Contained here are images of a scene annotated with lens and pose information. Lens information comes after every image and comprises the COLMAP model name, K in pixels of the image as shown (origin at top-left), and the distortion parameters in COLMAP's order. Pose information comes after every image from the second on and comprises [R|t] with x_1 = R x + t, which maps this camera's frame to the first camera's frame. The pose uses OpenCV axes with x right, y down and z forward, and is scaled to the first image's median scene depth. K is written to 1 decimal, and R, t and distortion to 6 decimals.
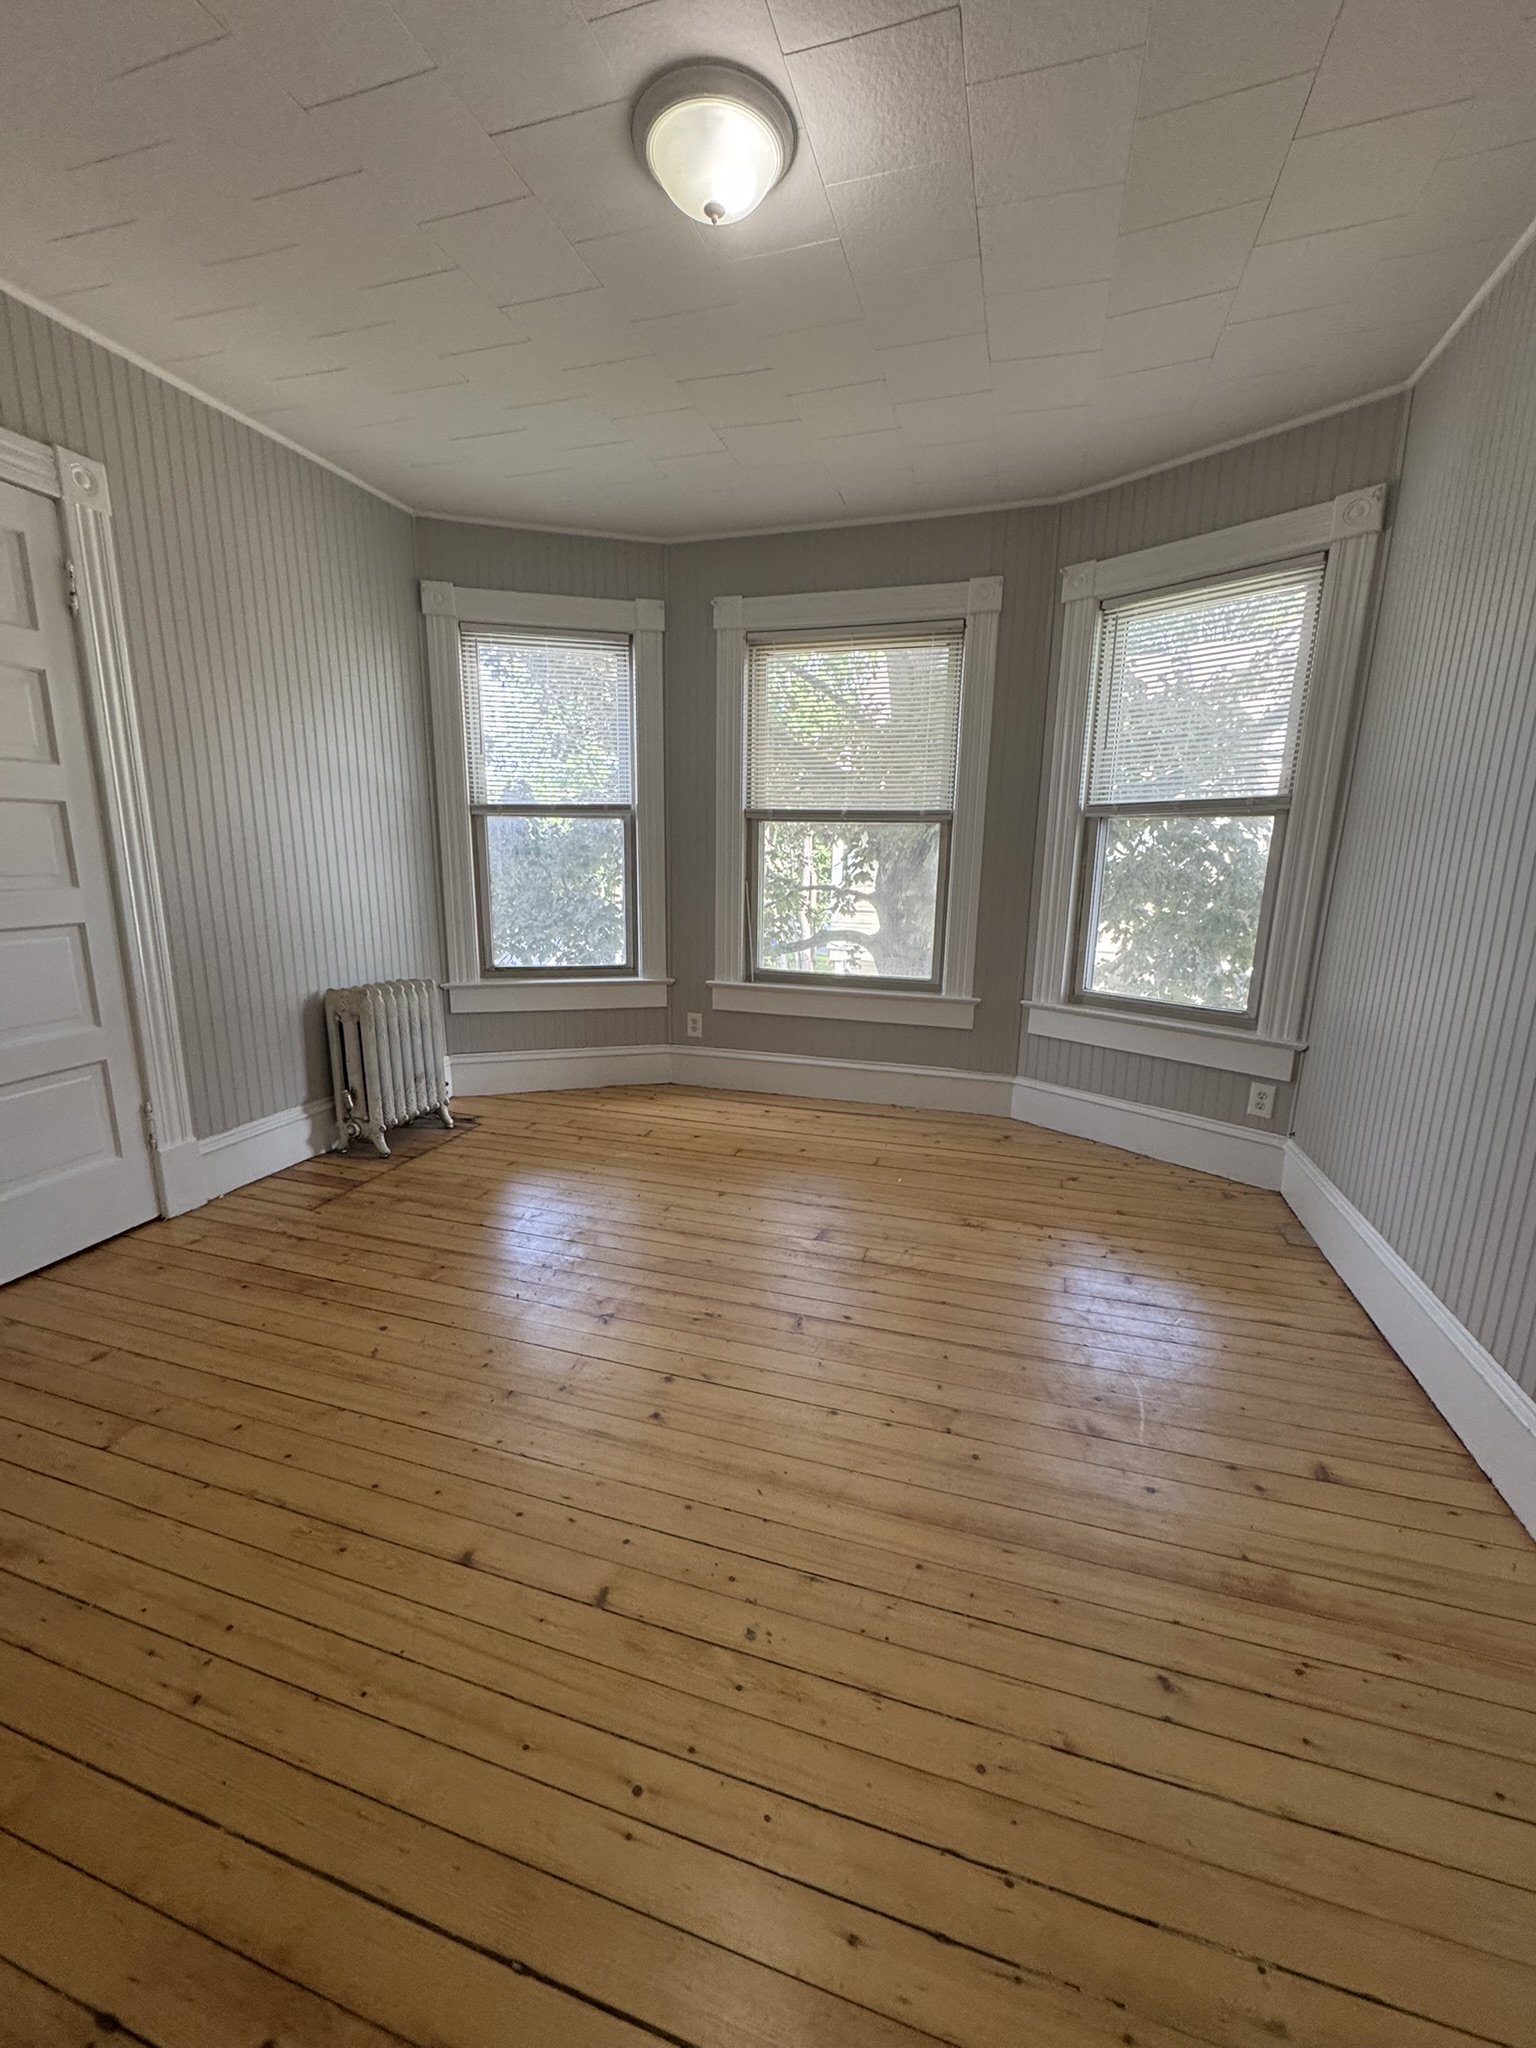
lens RADIAL K [[811.5, 0, 769.8], [0, 811.5, 1023.8], [0, 0, 1]] dist [-0.003900, 0.000513]
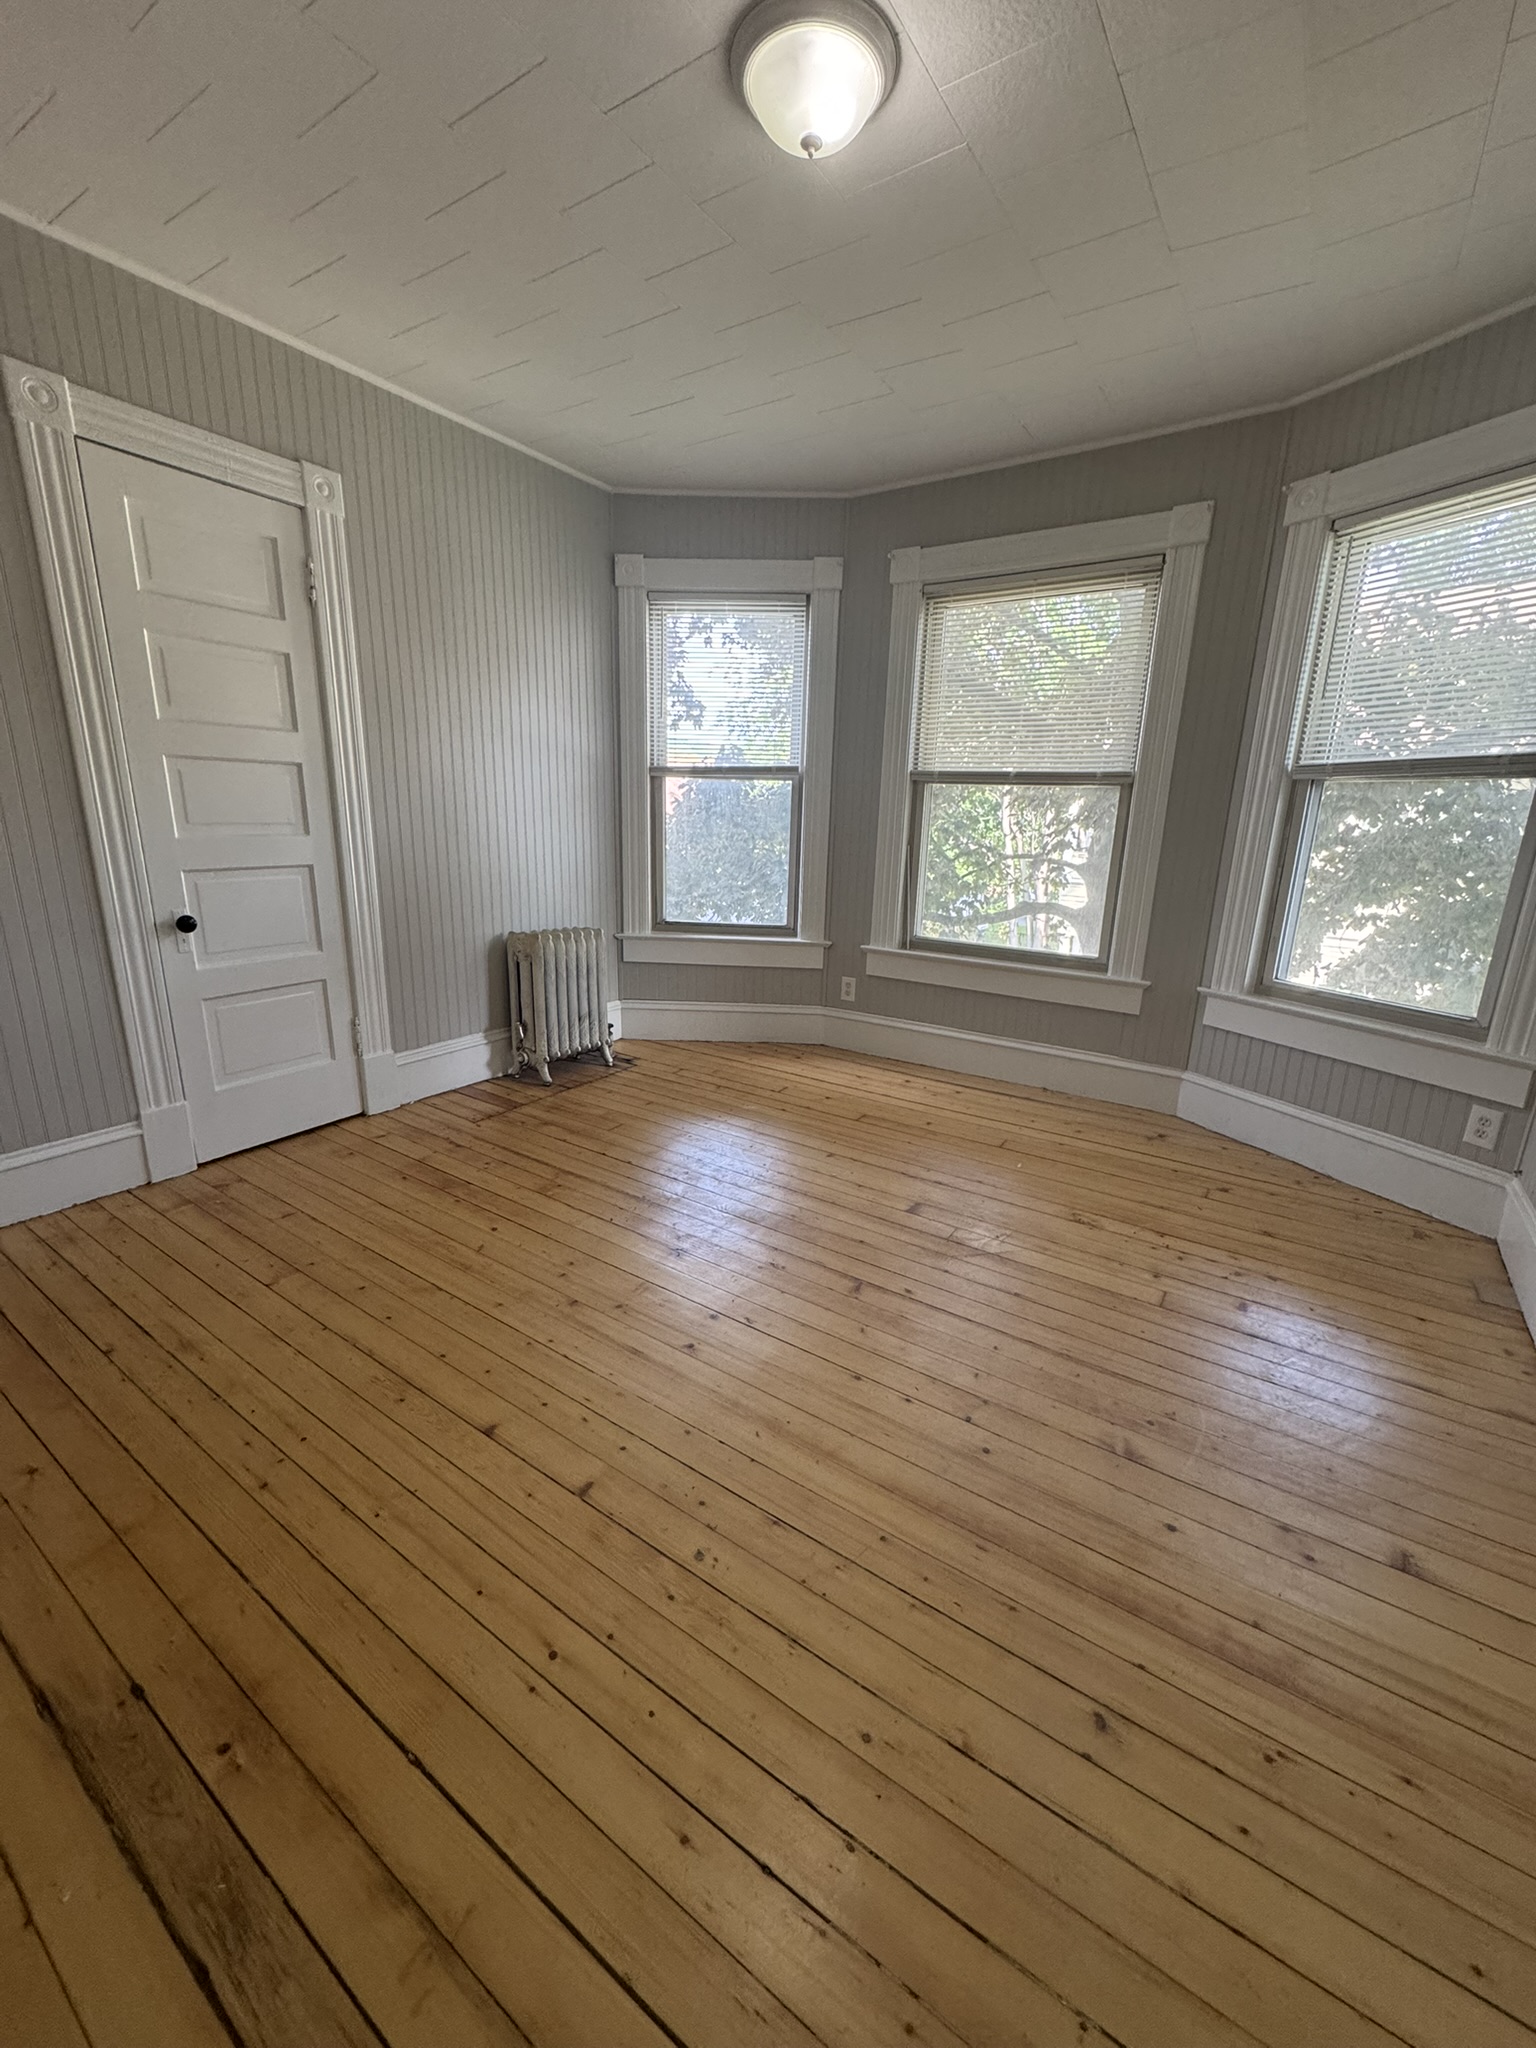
lens RADIAL K [[811.5, 0, 769.8], [0, 811.5, 1023.8], [0, 0, 1]] dist [-0.003900, 0.000513]
pose [[0.958296, 0.084123, -0.273114, 0.124497], [-0.073128, 0.996058, 0.050211, 0.001486], [0.276261, -0.028145, 0.960670, 0.012638]]
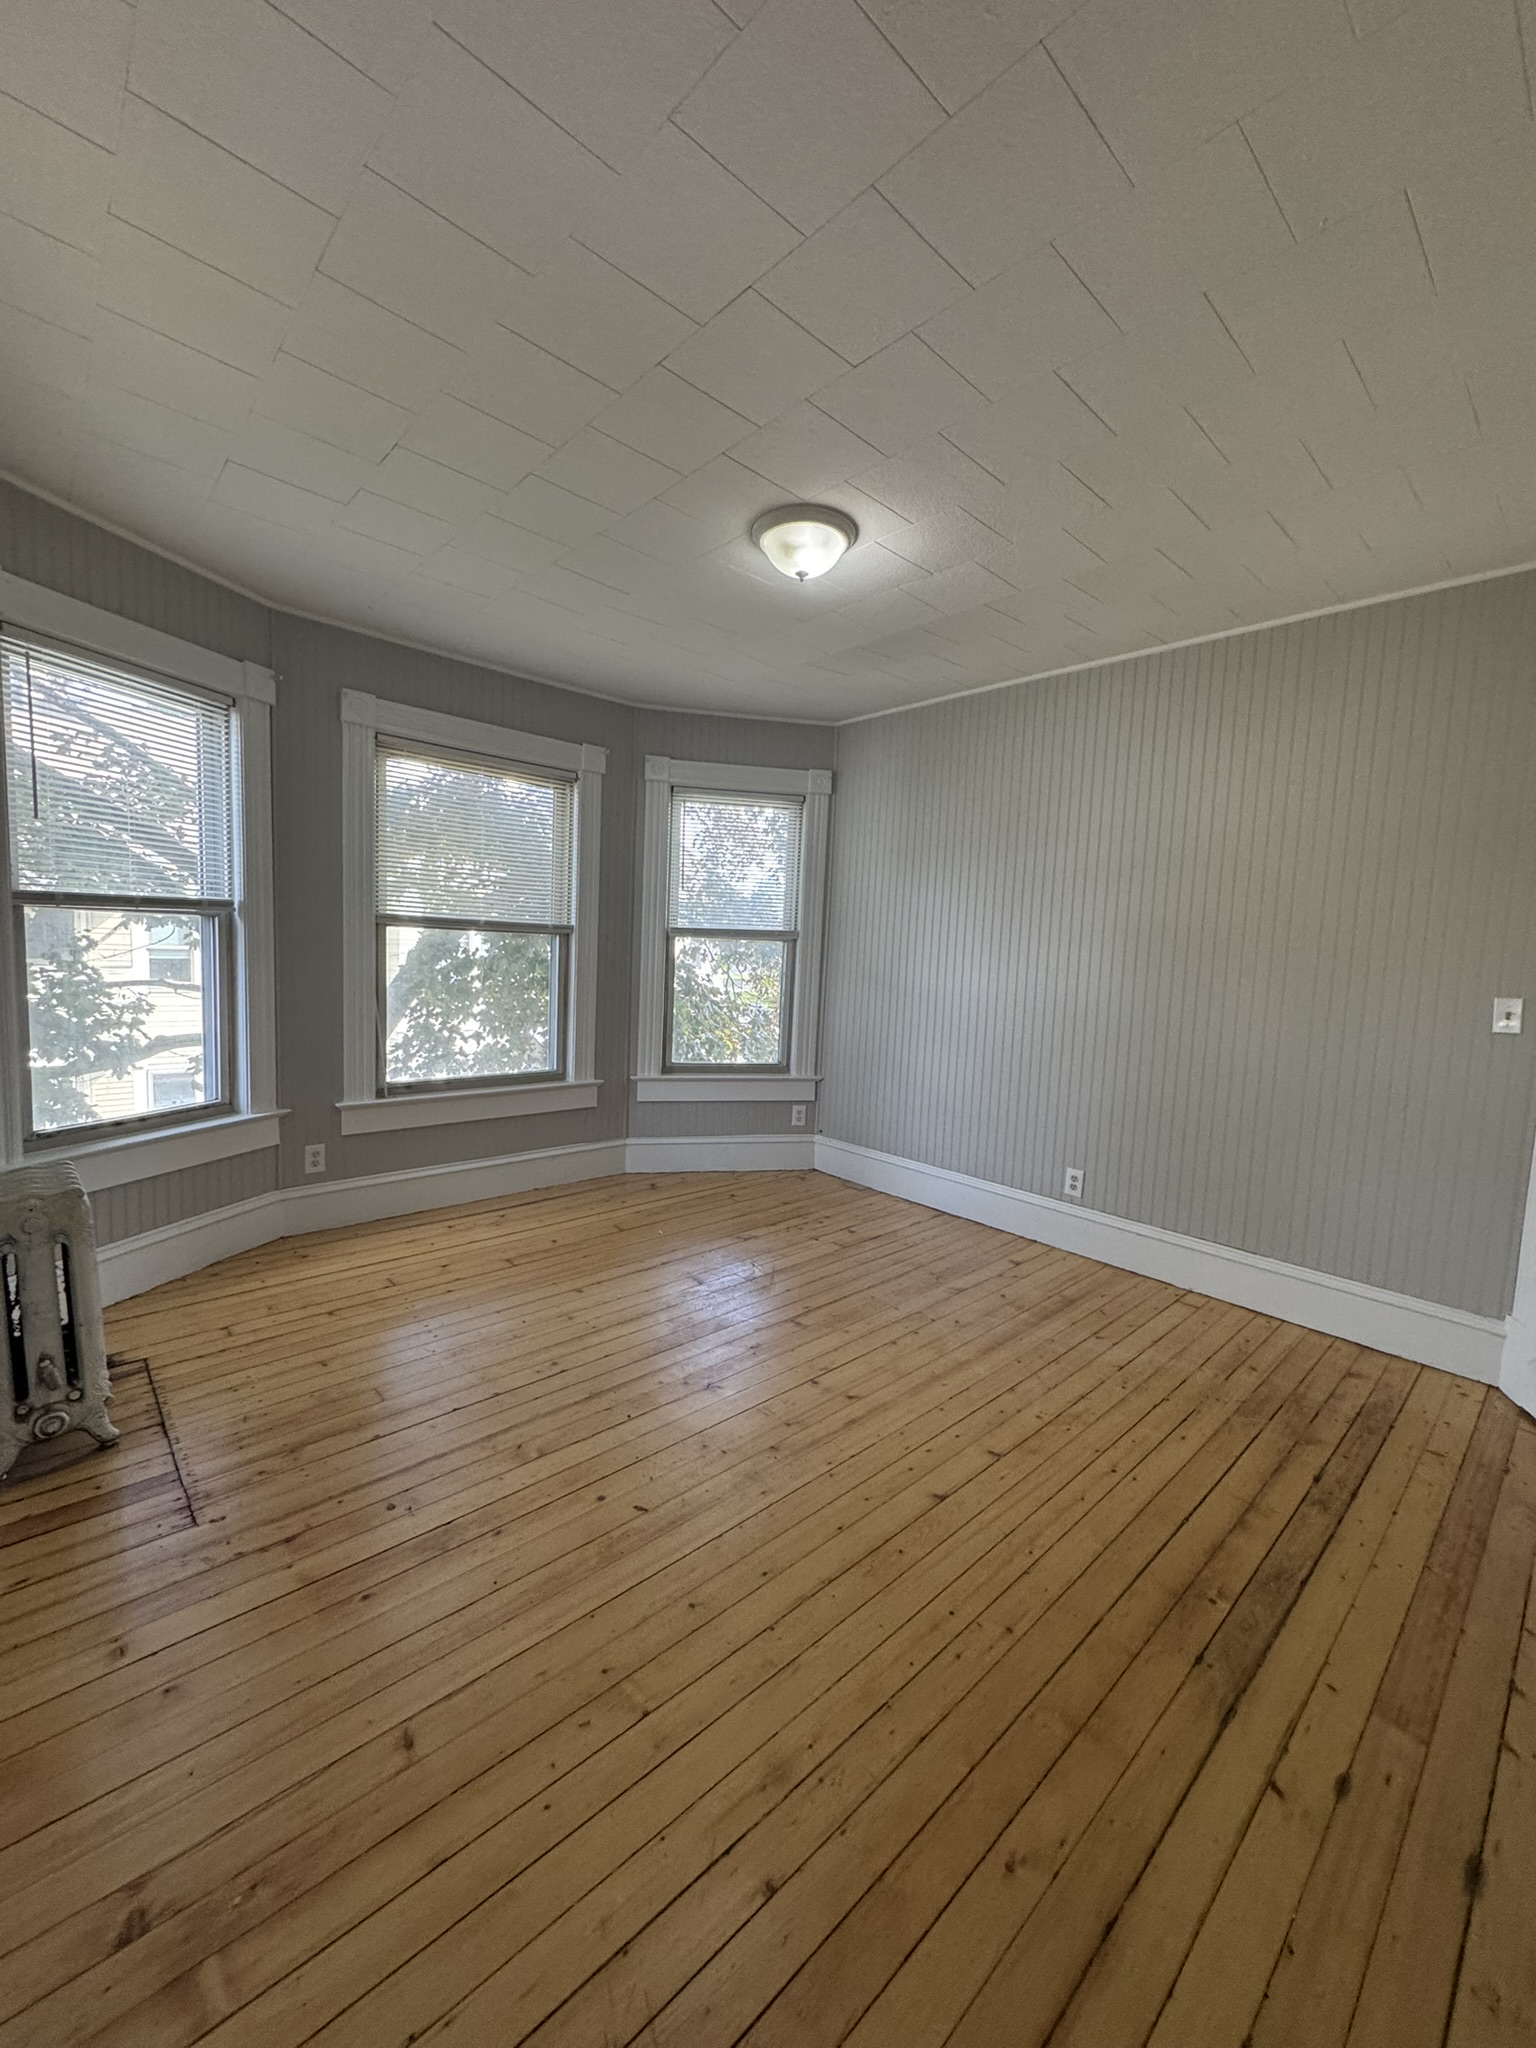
lens RADIAL K [[811.5, 0, 769.8], [0, 811.5, 1023.8], [0, 0, 1]] dist [-0.003900, 0.000513]
pose [[0.502031, -0.074654, 0.861622, -0.777552], [0.149010, 0.988835, -0.001146, -0.090003], [-0.851916, 0.128966, 0.507550, 0.200504]]
